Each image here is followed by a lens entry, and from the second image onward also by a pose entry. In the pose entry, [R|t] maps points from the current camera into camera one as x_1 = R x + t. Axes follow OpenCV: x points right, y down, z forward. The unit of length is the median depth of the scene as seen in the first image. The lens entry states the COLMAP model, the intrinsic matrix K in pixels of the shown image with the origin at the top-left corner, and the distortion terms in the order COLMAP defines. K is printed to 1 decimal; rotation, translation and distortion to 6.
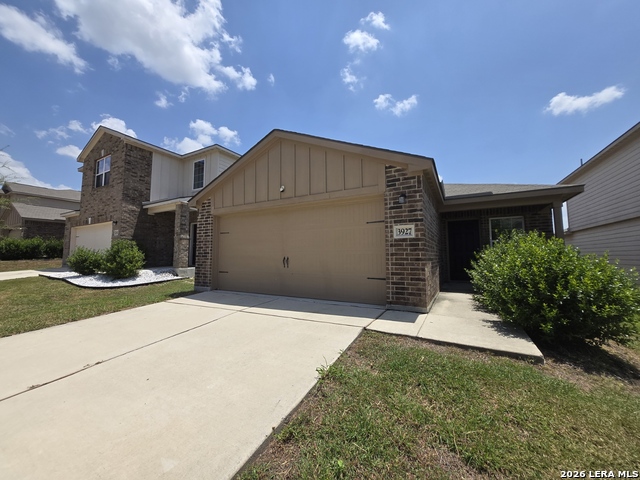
lens RADIAL K [[252.2, 0, 314.3], [0, 252.2, 237.2], [0, 0, 1]] dist [0.002324, -0.001126]
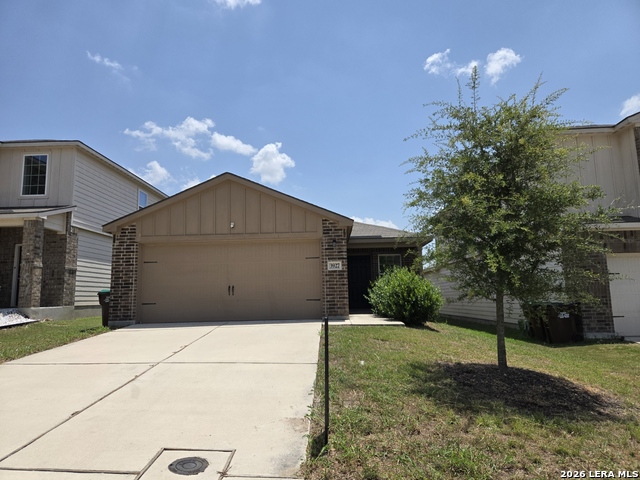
lens RADIAL K [[429.4, 0, 320.2], [0, 429.4, 241.6], [0, 0, 1]] dist [0.066062, -0.053360]
pose [[0.879165, 0.046008, 0.474292, -0.901843], [-0.016802, 0.997702, -0.065636, 0.003252], [-0.476222, 0.049736, 0.877917, -1.150655]]
